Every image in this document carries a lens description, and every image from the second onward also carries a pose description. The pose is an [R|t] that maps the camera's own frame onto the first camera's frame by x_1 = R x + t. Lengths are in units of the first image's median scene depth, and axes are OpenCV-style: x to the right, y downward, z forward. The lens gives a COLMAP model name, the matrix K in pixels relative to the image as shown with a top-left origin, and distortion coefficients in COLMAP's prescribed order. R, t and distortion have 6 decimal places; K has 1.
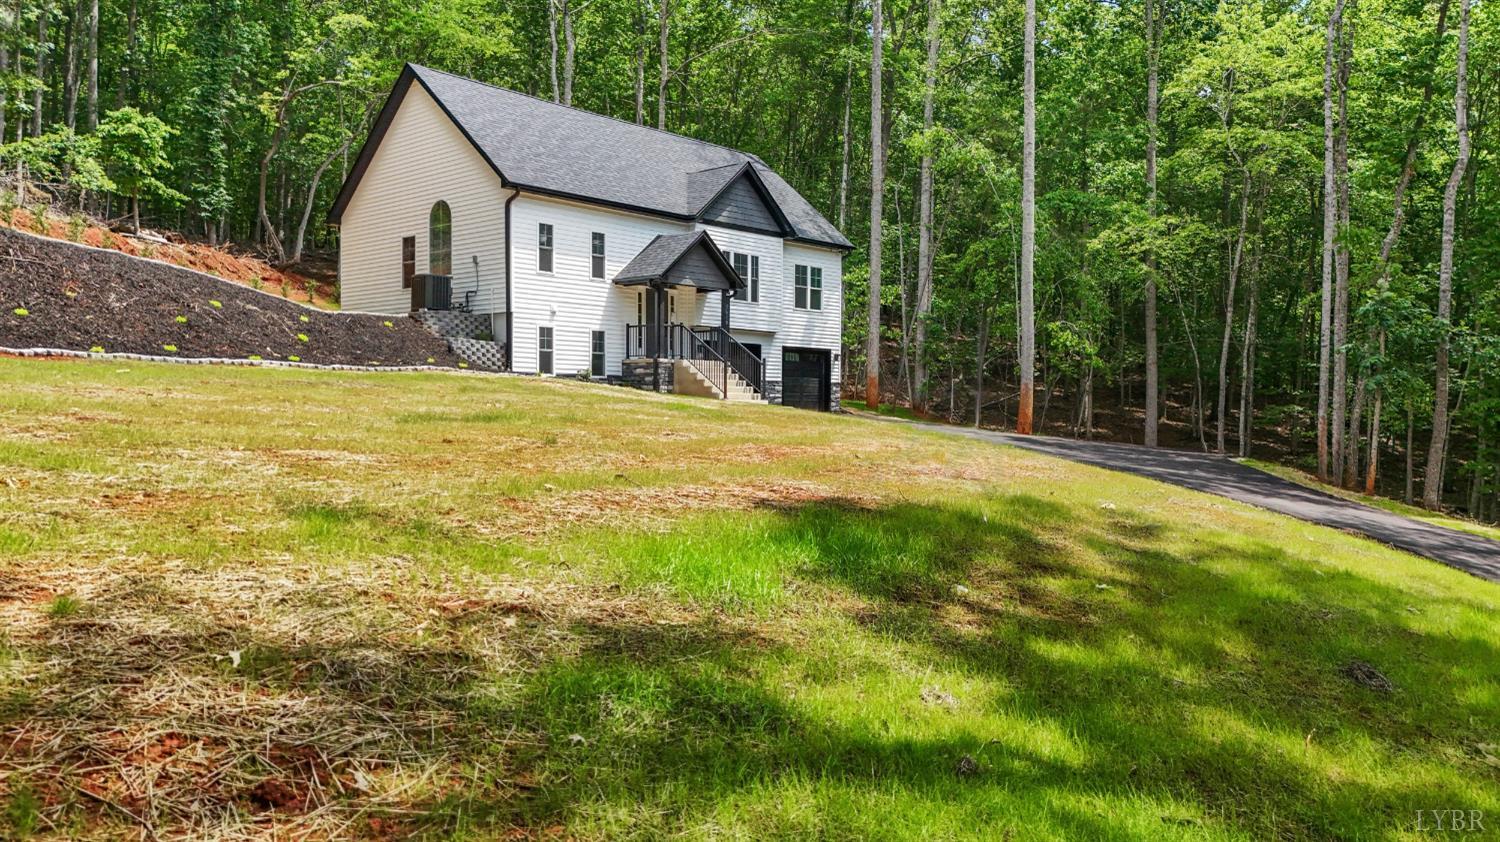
lens RADIAL K [[1068.0, 0, 756.7], [0, 1068.0, 419.9], [0, 0, 1]] dist [0.045098, -0.003120]
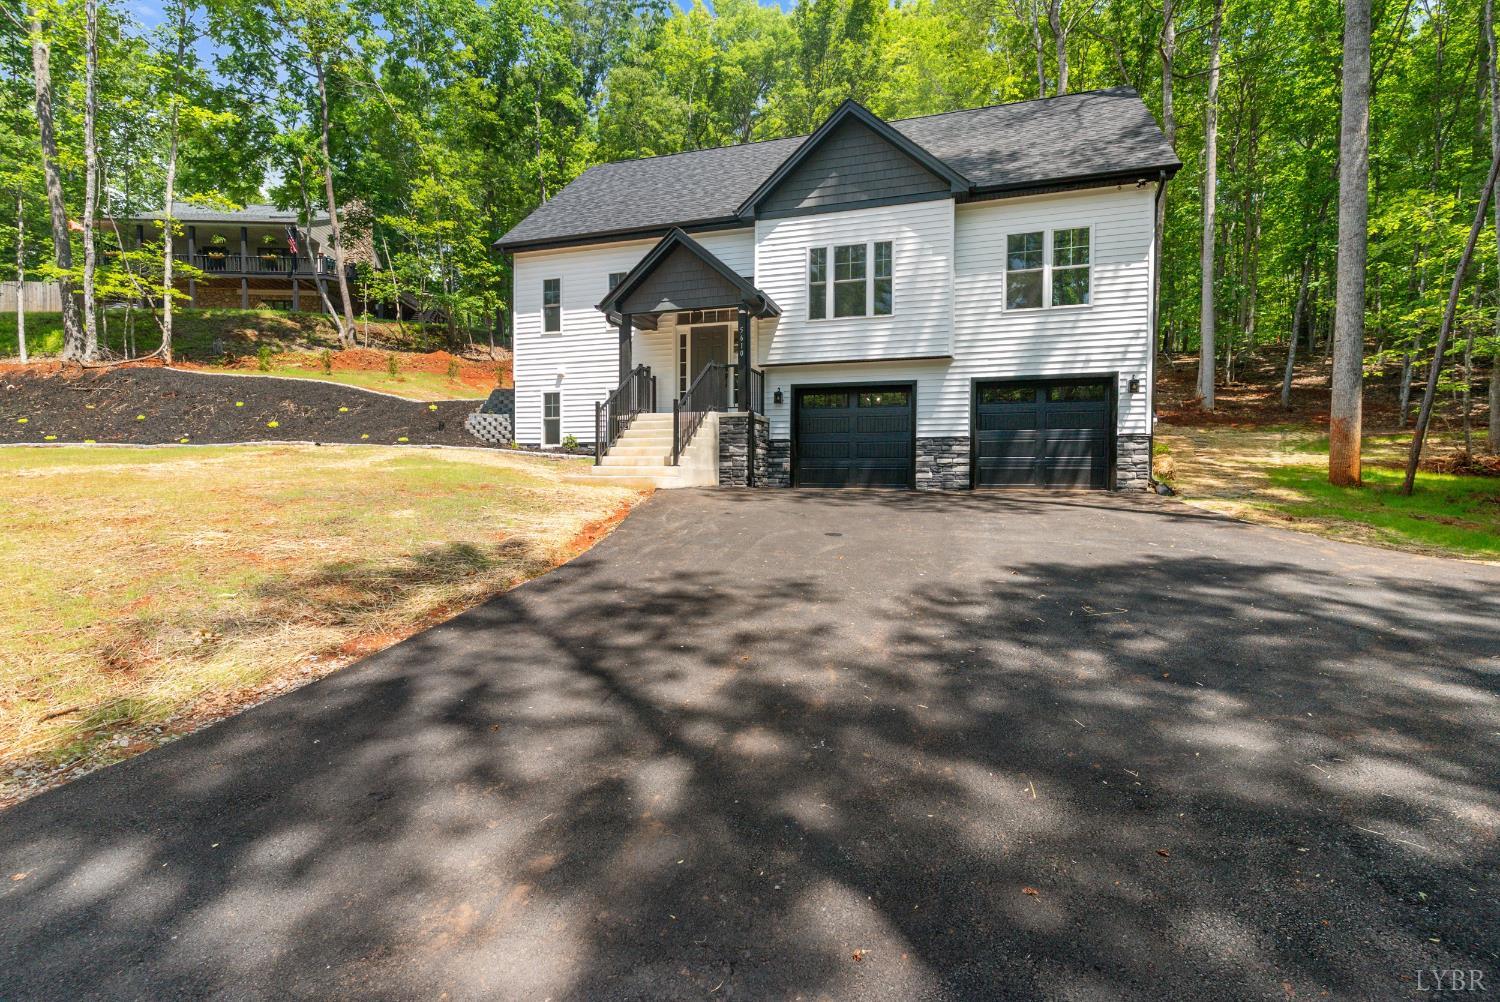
lens RADIAL K [[713.1, 0, 754.6], [0, 713.1, 499.4], [0, 0, 1]] dist [0.002180, -0.001160]
pose [[0.412220, 0.019678, -0.910872, 0.408733], [-0.012057, 0.999797, 0.016142, -0.007805], [0.911004, 0.004329, 0.412374, 0.868981]]
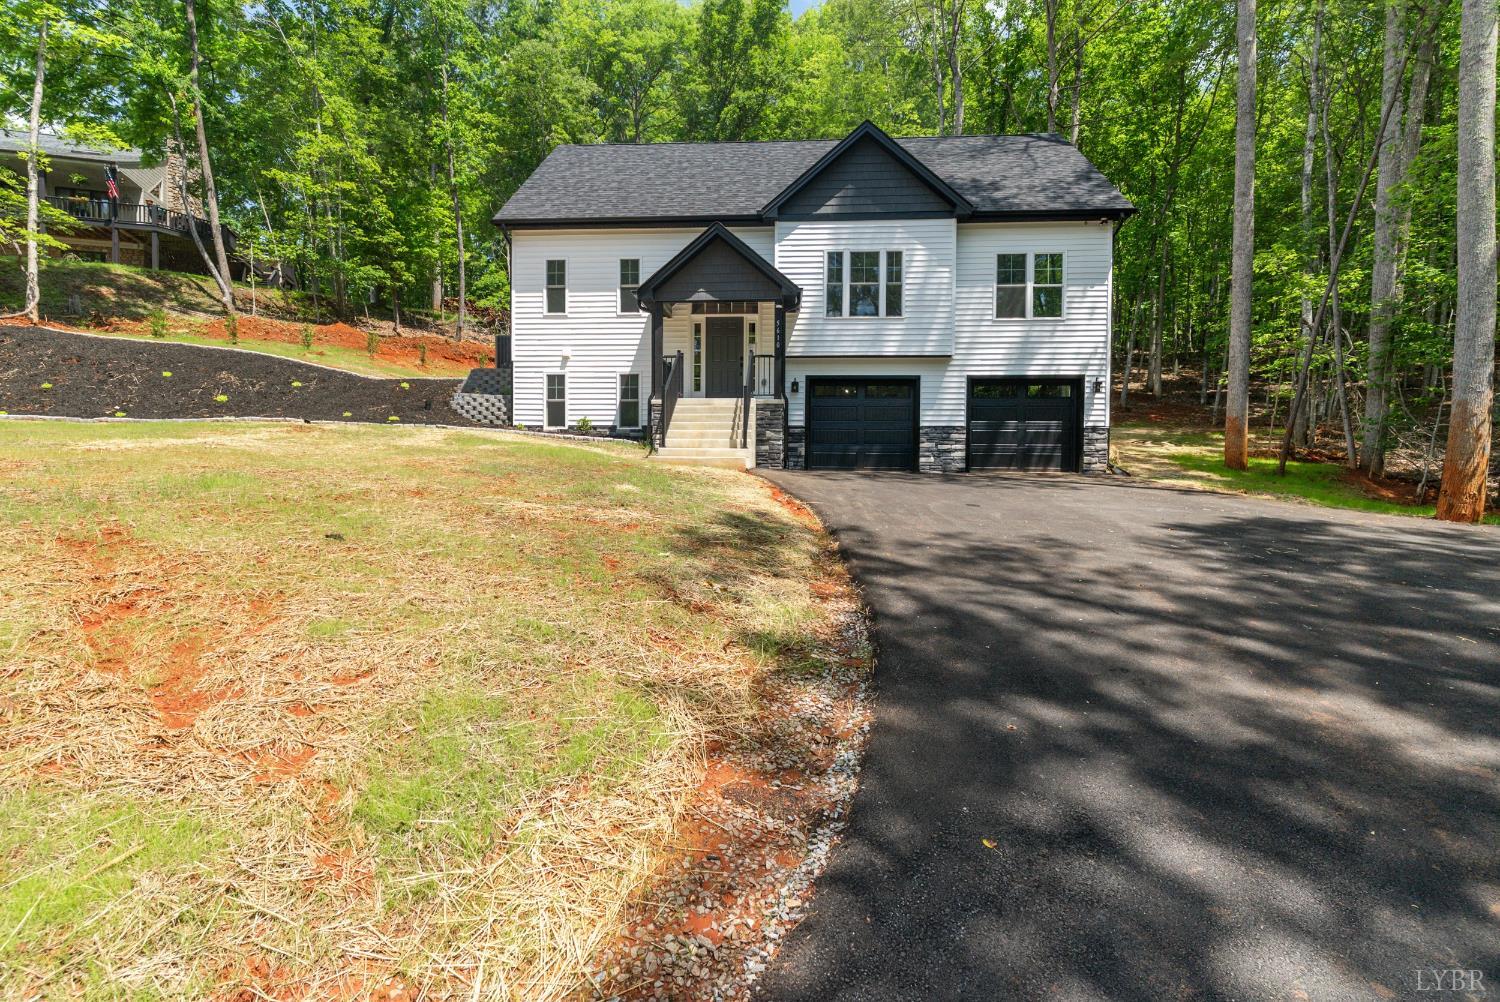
lens RADIAL K [[713.1, 0, 759.8], [0, 713.1, 490.5], [0, 0, 1]] dist [0.002180, -0.001160]
pose [[0.622939, 0.018659, -0.782048, 0.364414], [-0.012618, 0.999825, 0.013804, 0.000248], [0.782169, 0.001269, 0.623065, 0.728258]]
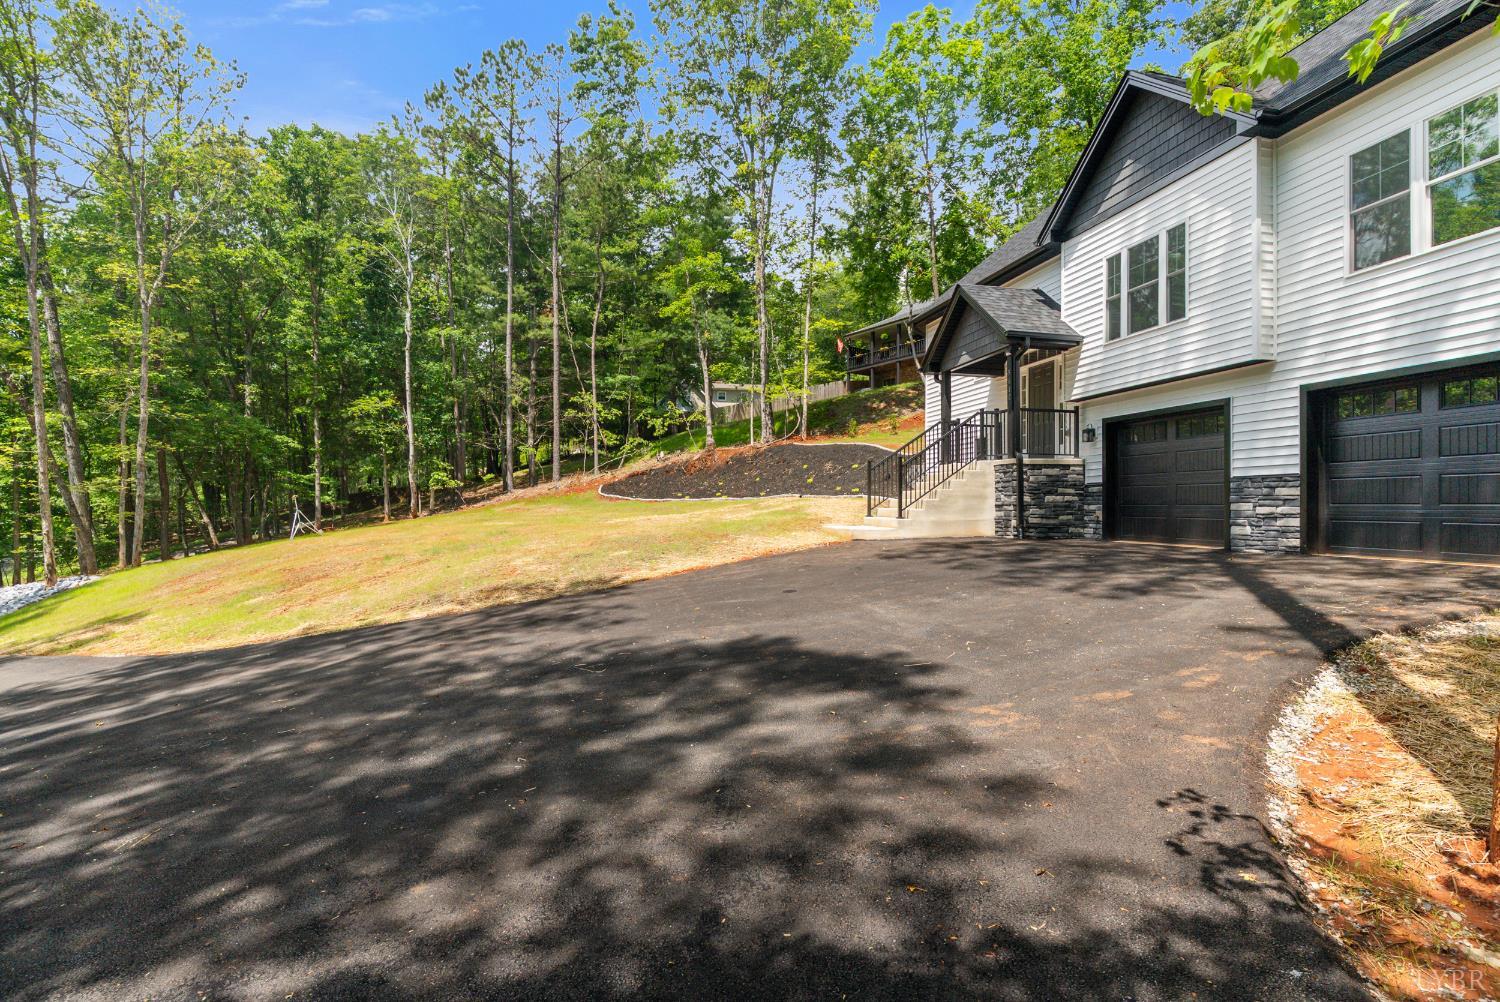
lens RADIAL K [[713.1, 0, 761.8], [0, 713.1, 494.4], [0, 0, 1]] dist [0.002180, -0.001160]
pose [[-0.559660, -0.022633, -0.828413, 0.428821], [-0.015512, 0.999738, -0.016834, -0.025808], [0.828577, 0.003429, -0.559864, 1.178914]]
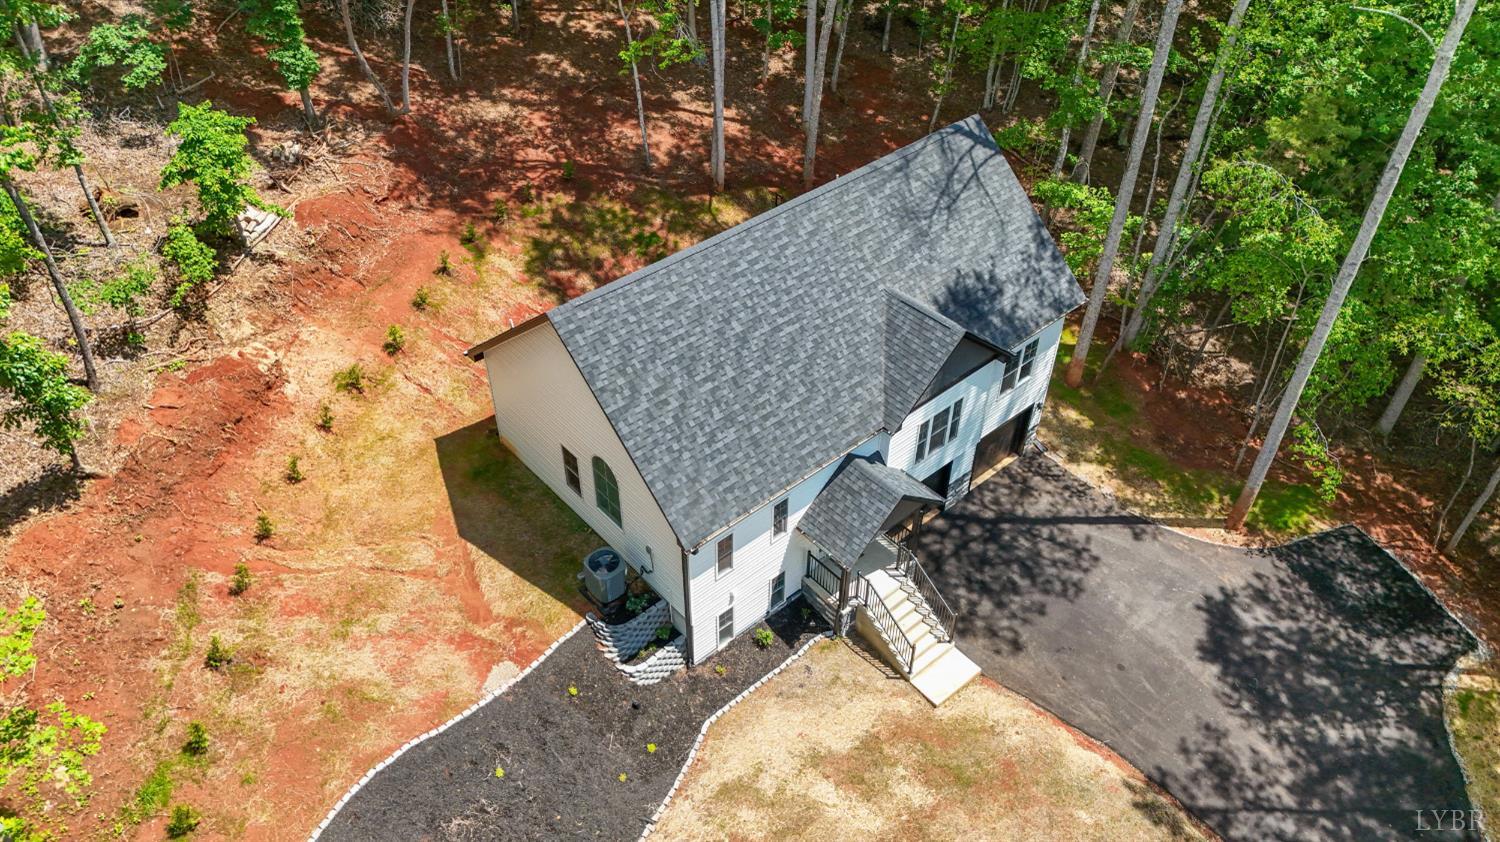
lens RADIAL K [[1068.0, 0, 748.1], [0, 1068.0, 416.7], [0, 0, 1]] dist [0.045098, -0.003120]
pose [[0.991382, 0.082053, -0.102120, -0.091126], [0.003468, 0.762825, 0.646595, -0.792351], [0.130955, -0.641377, 0.755967, 0.381140]]
